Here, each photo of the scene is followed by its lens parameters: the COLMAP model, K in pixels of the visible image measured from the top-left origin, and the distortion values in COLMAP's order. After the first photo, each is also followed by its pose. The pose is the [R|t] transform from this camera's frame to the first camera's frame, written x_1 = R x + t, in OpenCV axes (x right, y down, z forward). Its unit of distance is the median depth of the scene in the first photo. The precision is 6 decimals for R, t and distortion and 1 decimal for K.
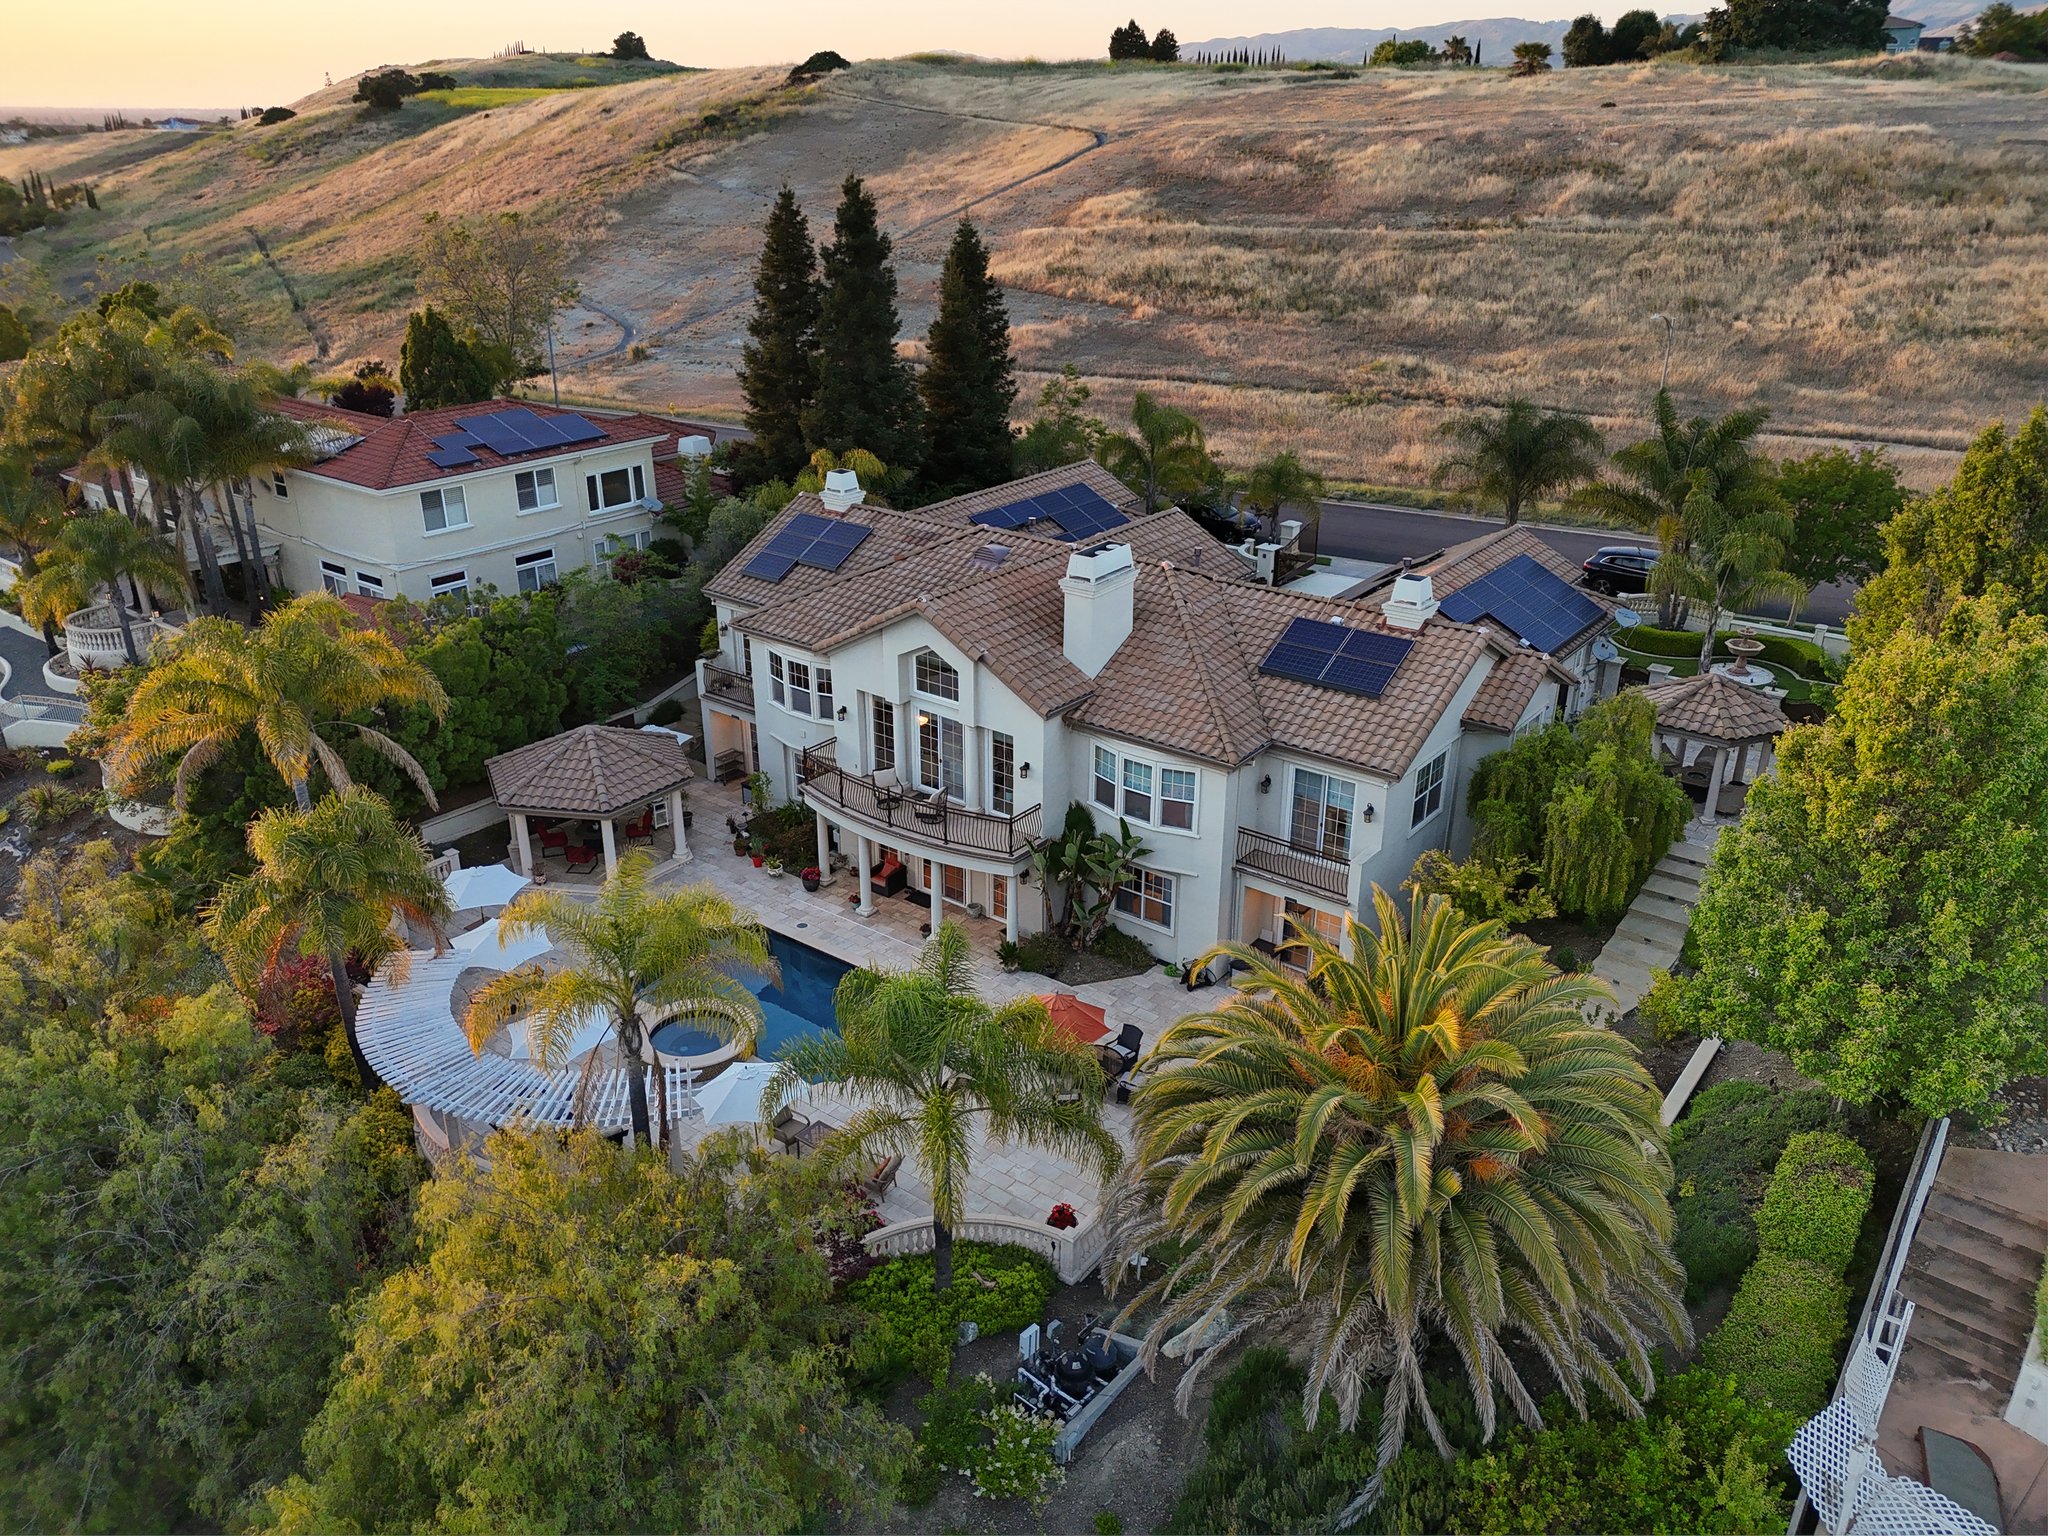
lens RADIAL K [[1507.5, 0, 1024.8], [0, 1507.5, 761.2], [0, 0, 1]] dist [0.065575, -0.059677]
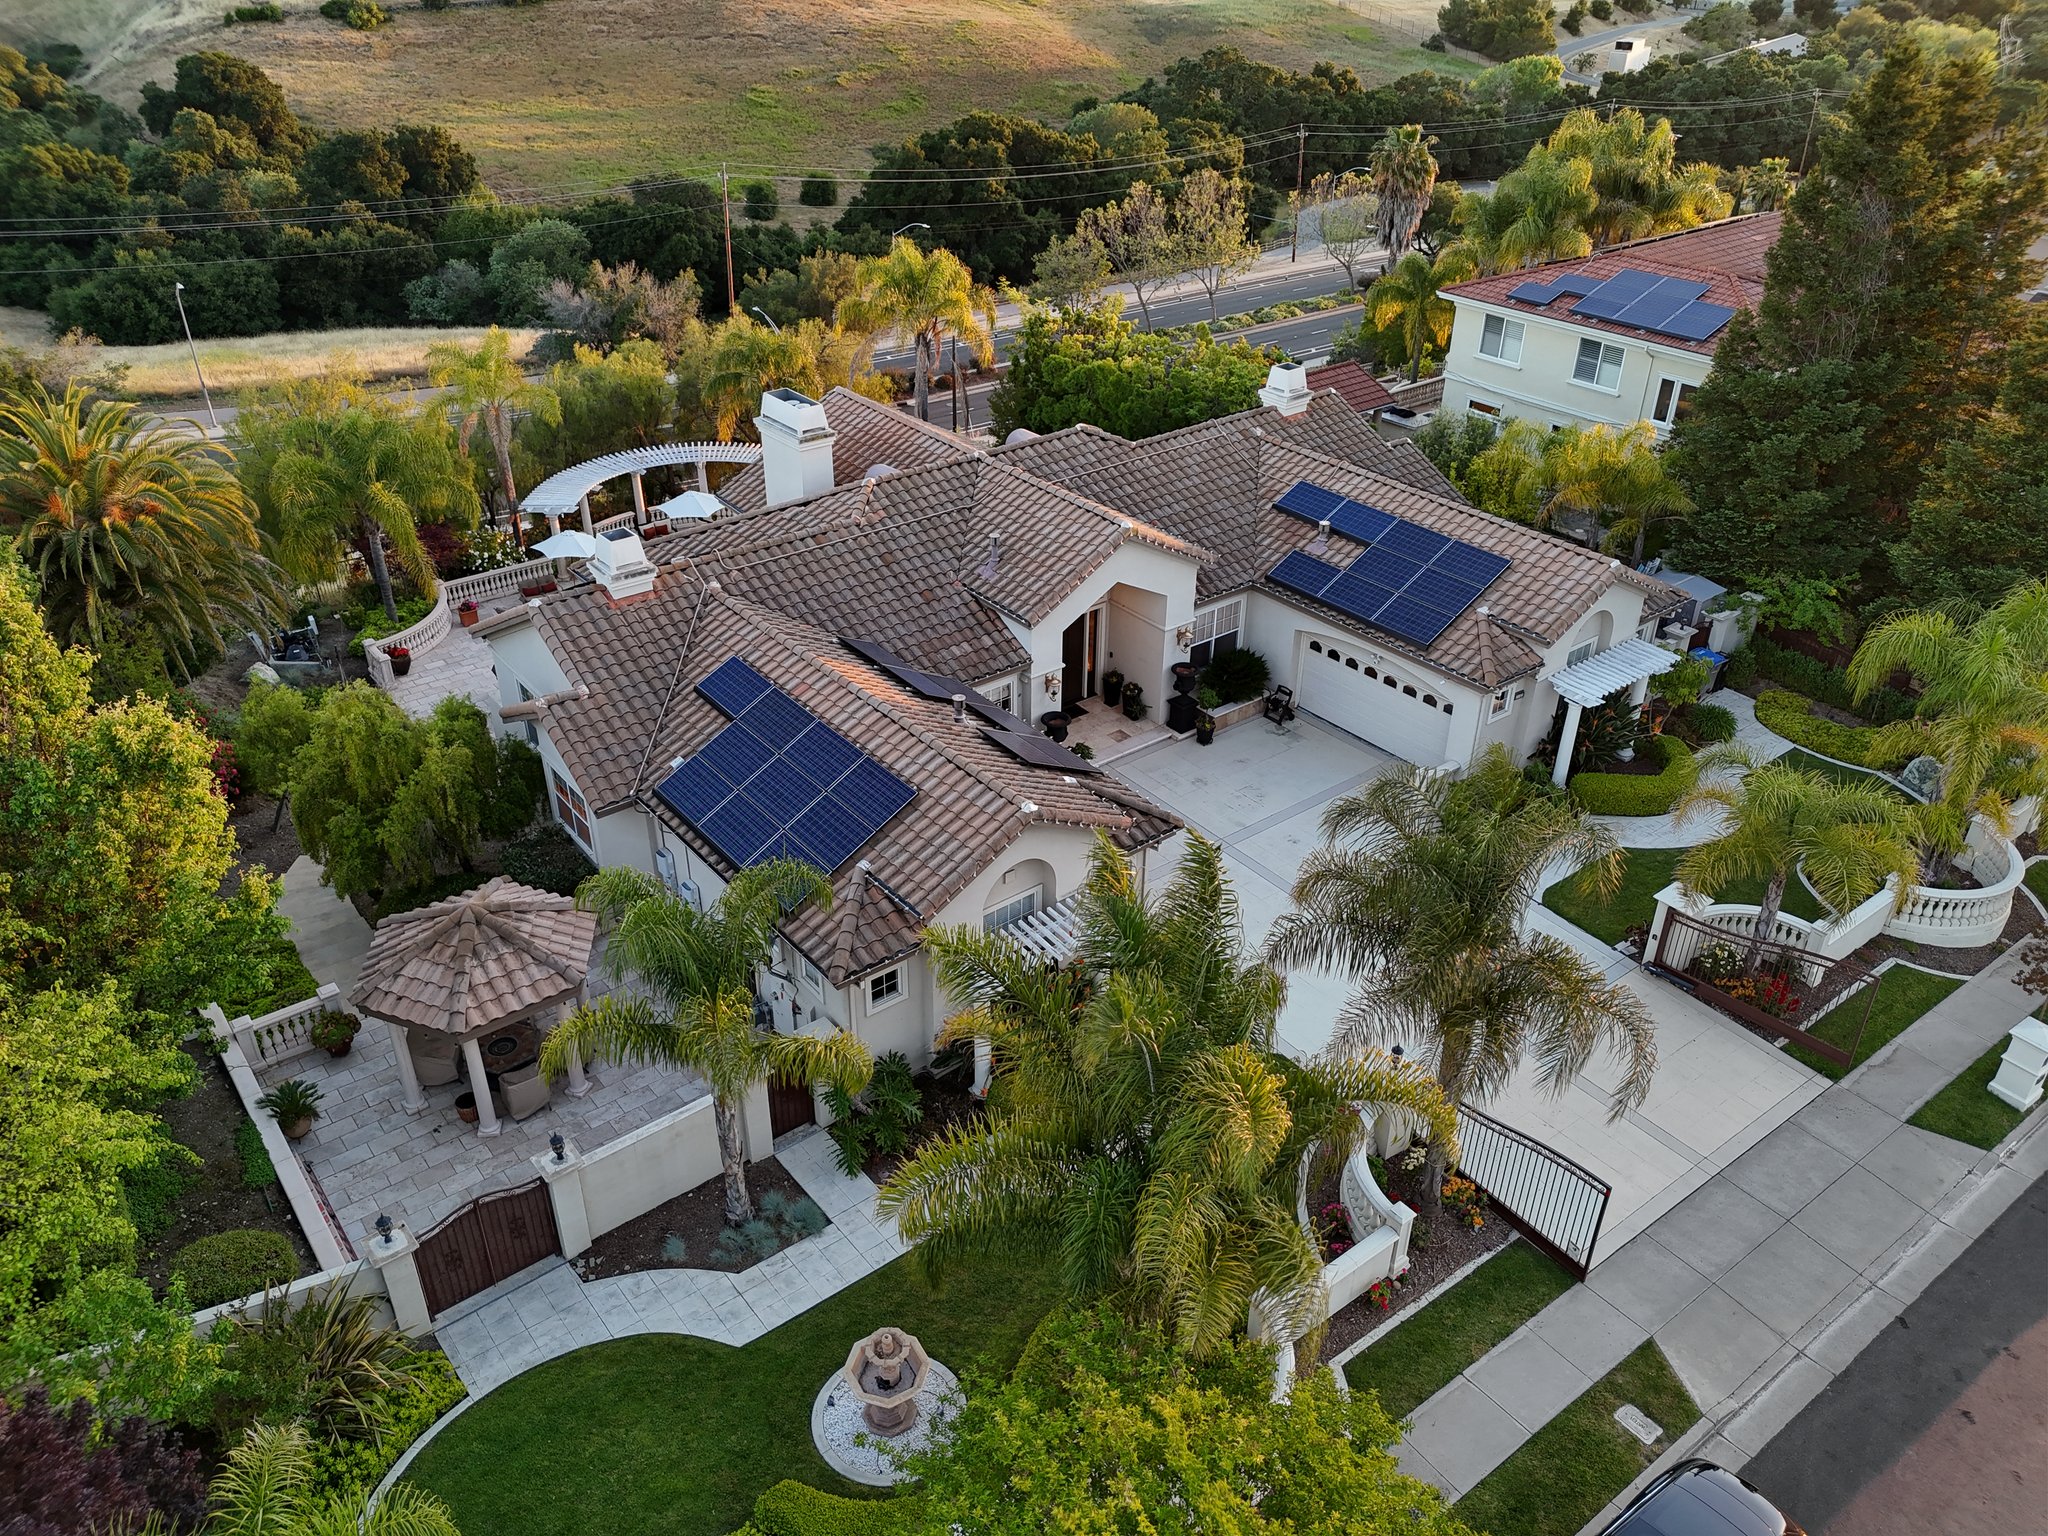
lens RADIAL K [[1507.5, 0, 1008.3], [0, 1507.5, 761.0], [0, 0, 1]] dist [0.065575, -0.059677]
pose [[-0.260562, 0.491308, -0.831098, 0.611575], [-0.391205, 0.733269, 0.556125, -0.367938], [0.882647, 0.470035, 0.001140, 0.808900]]
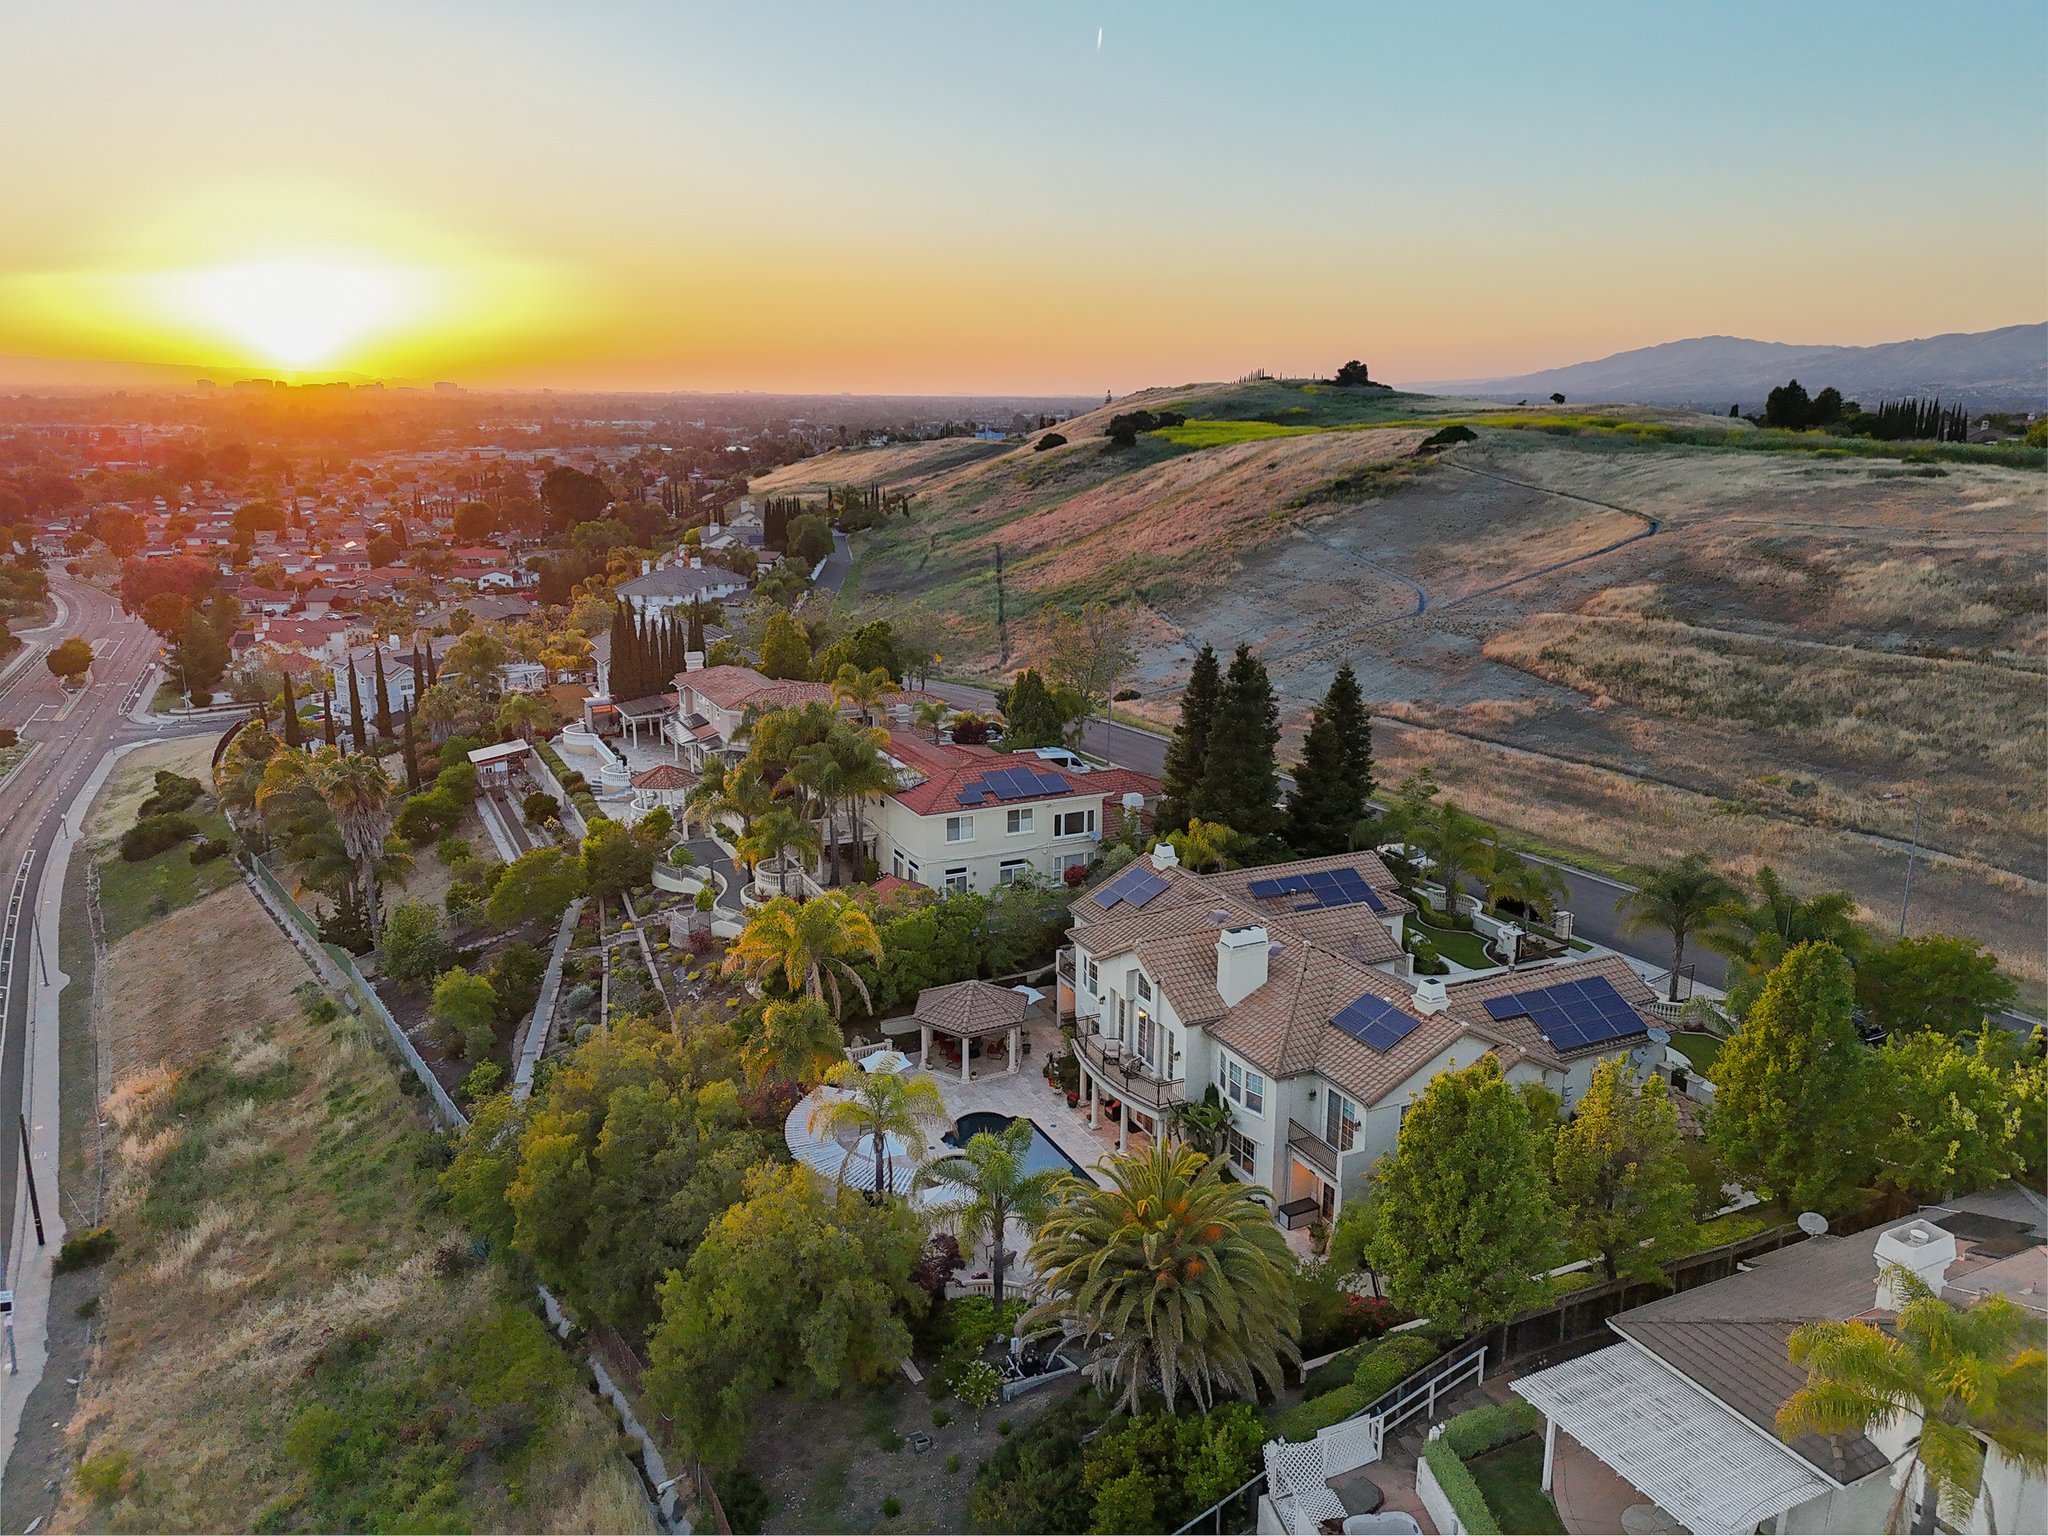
lens RADIAL K [[1507.5, 0, 1023.4], [0, 1507.5, 754.1], [0, 0, 1]] dist [0.065575, -0.059677]
pose [[0.894667, 0.107503, -0.433606, 0.345435], [-0.179602, 0.975274, -0.128780, -0.047446], [0.409041, 0.193091, 0.891853, -0.391362]]
